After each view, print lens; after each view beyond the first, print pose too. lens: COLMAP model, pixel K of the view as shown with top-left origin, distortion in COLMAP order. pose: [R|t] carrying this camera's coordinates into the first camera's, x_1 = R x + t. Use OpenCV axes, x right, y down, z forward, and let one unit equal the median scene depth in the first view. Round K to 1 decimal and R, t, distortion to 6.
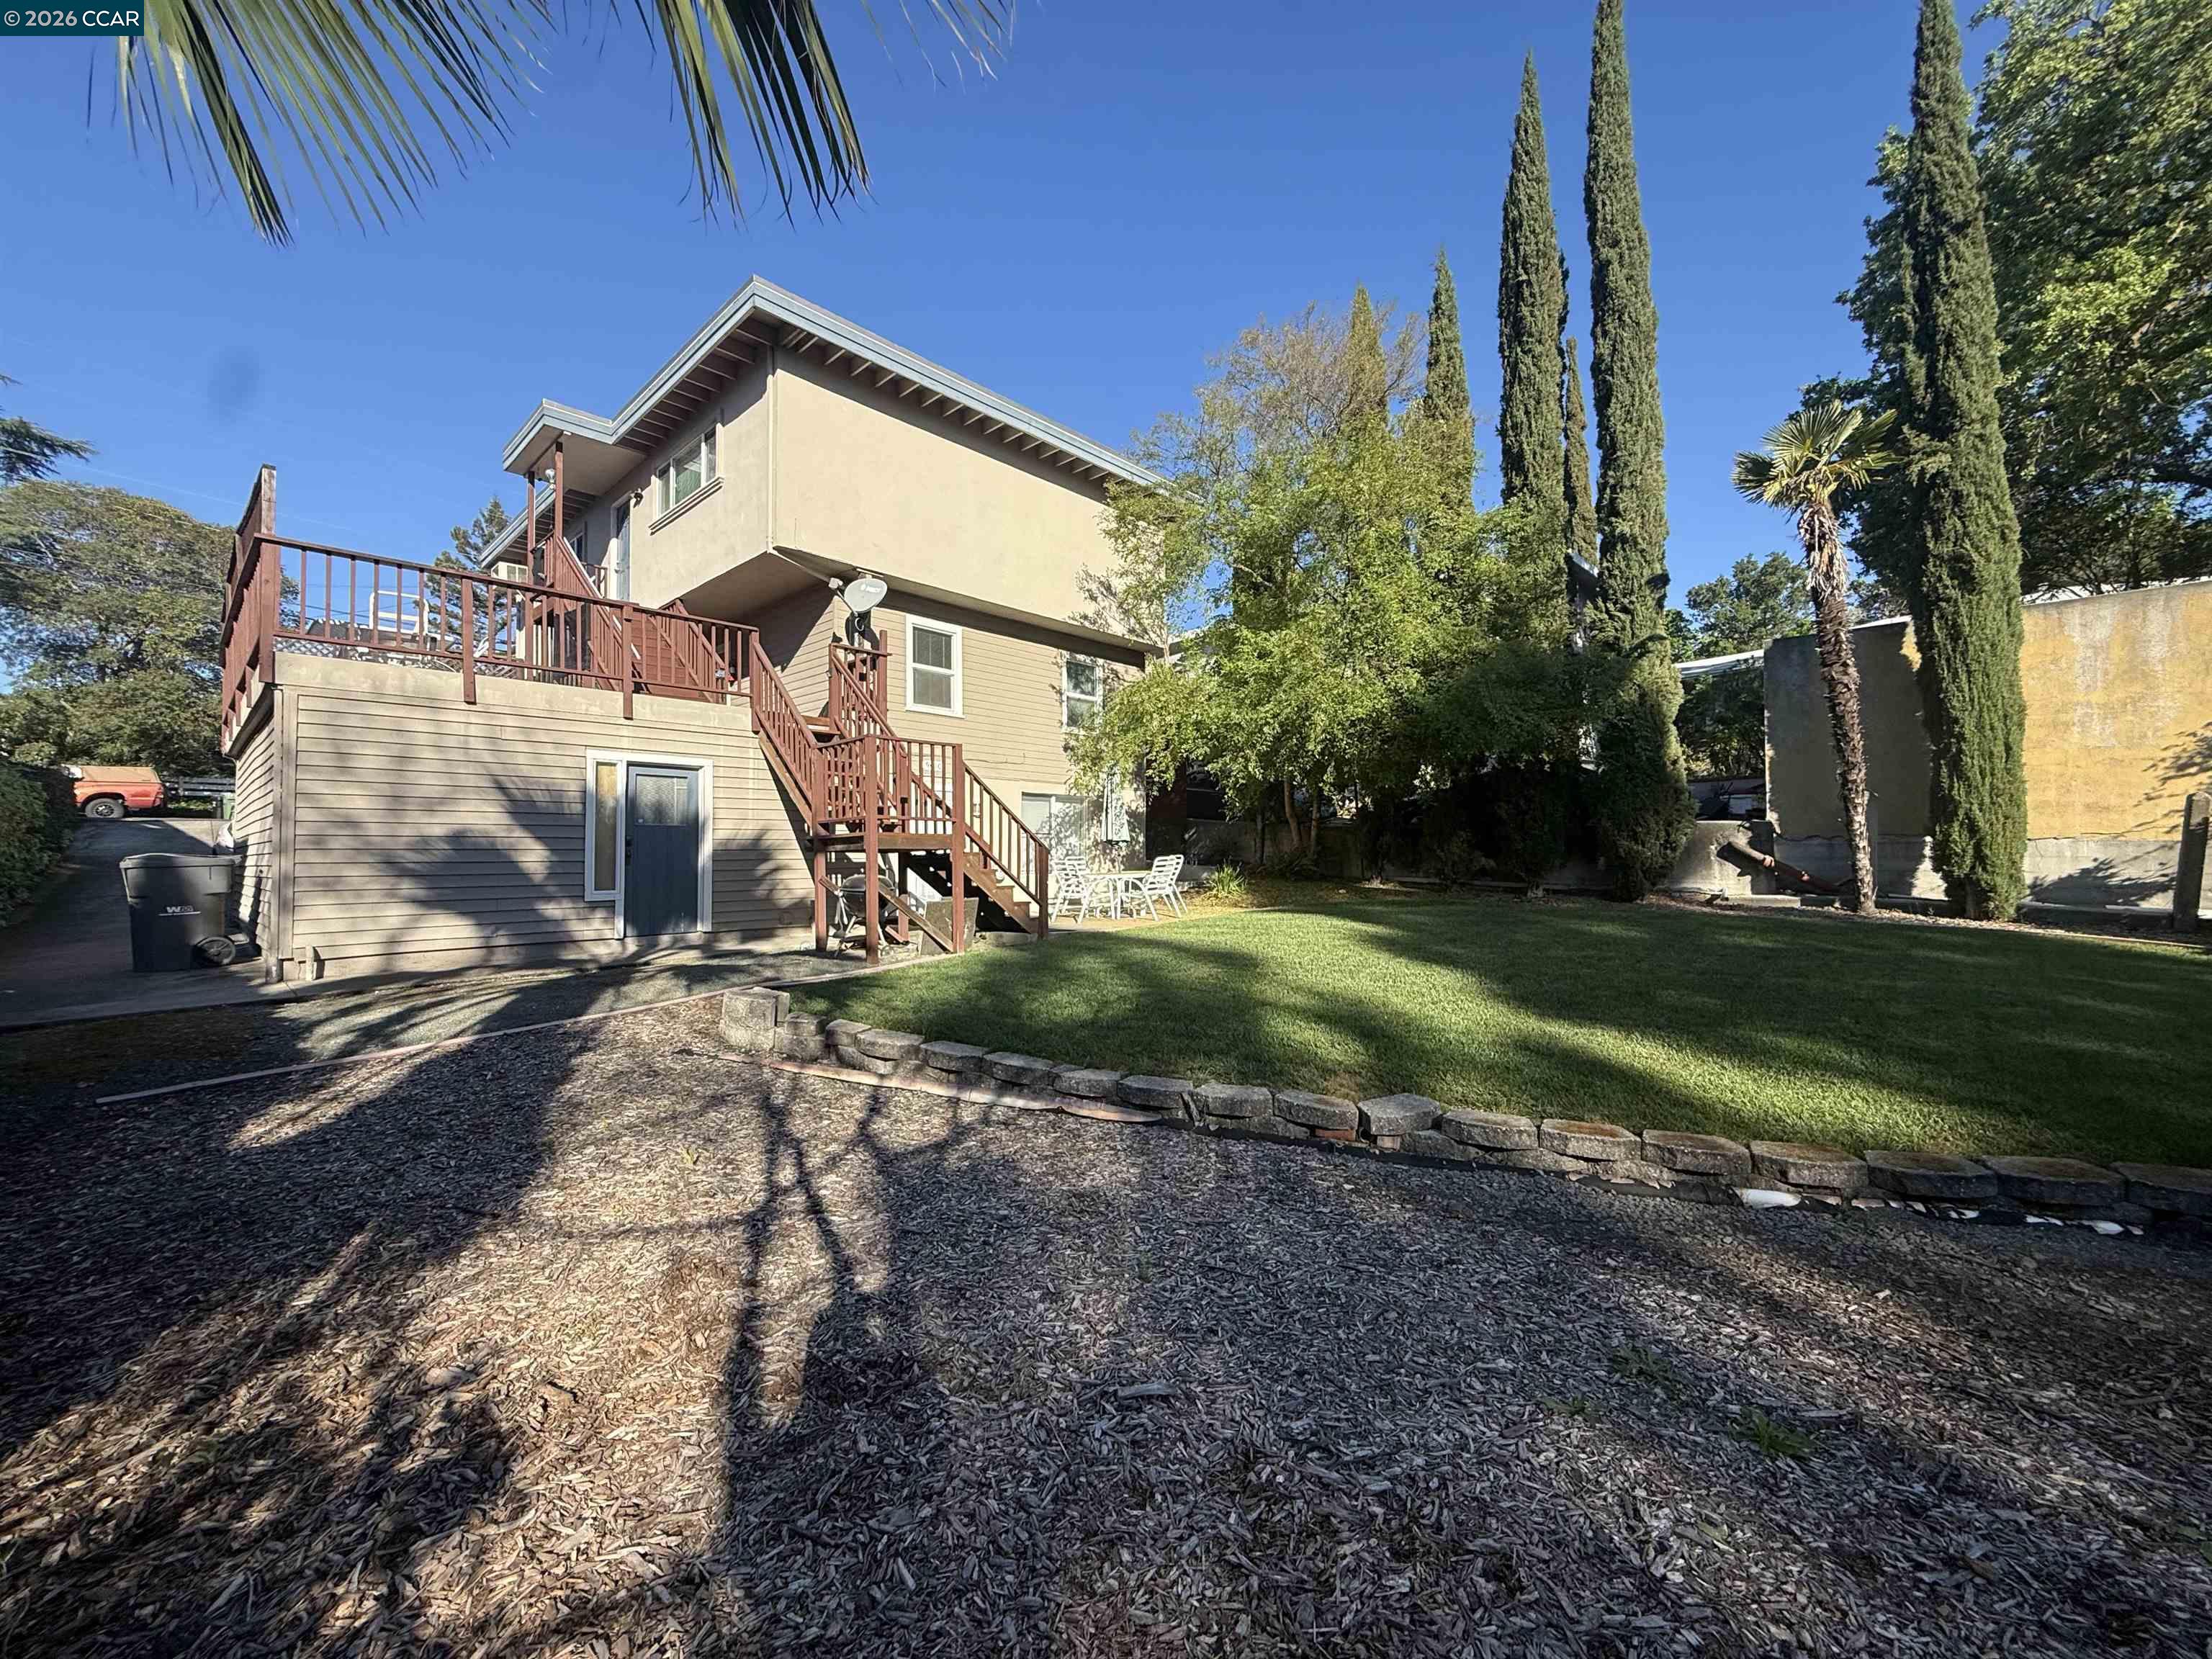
lens RADIAL K [[870.2, 0, 1102.6], [0, 870.2, 826.8], [0, 0, 1]] dist [-0.000299, -0.000686]
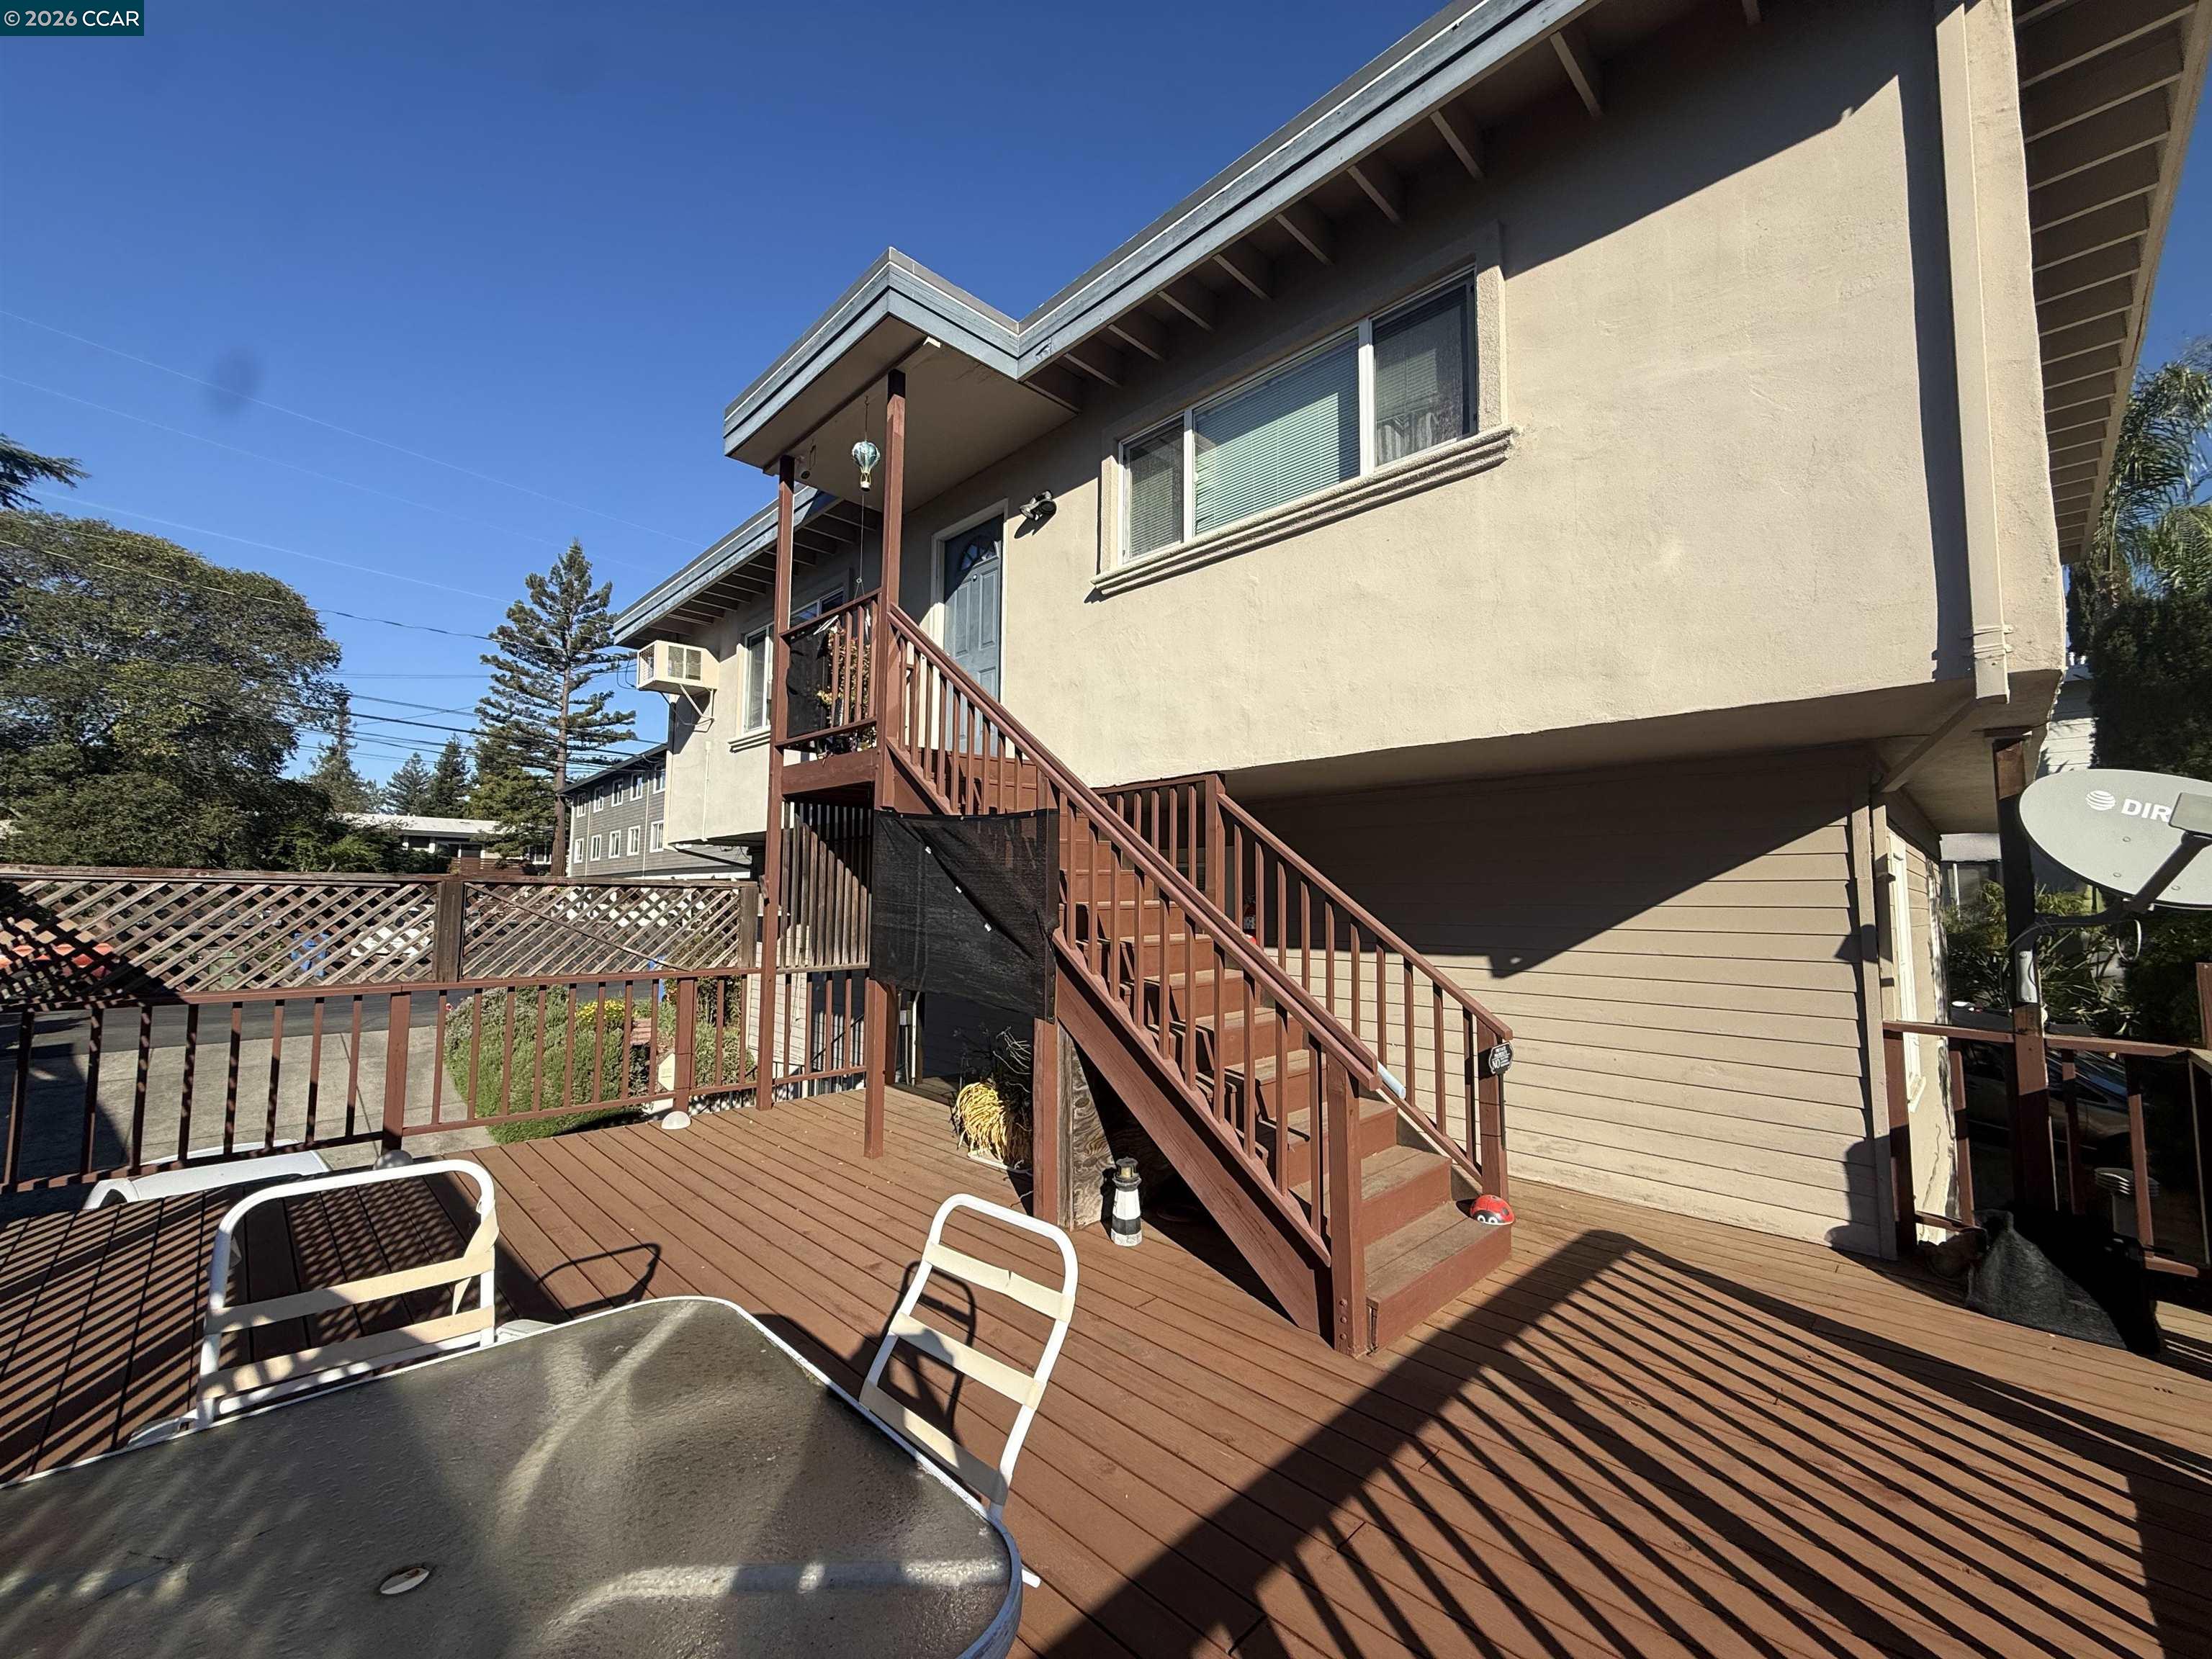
lens RADIAL K [[870.2, 0, 1108.4], [0, 870.2, 832.7], [0, 0, 1]] dist [-0.000299, -0.000686]
pose [[0.999285, 0.015237, -0.034591, -0.263544], [-0.016776, 0.998862, -0.044639, -0.111174], [0.033872, 0.045188, 0.998404, 0.317573]]
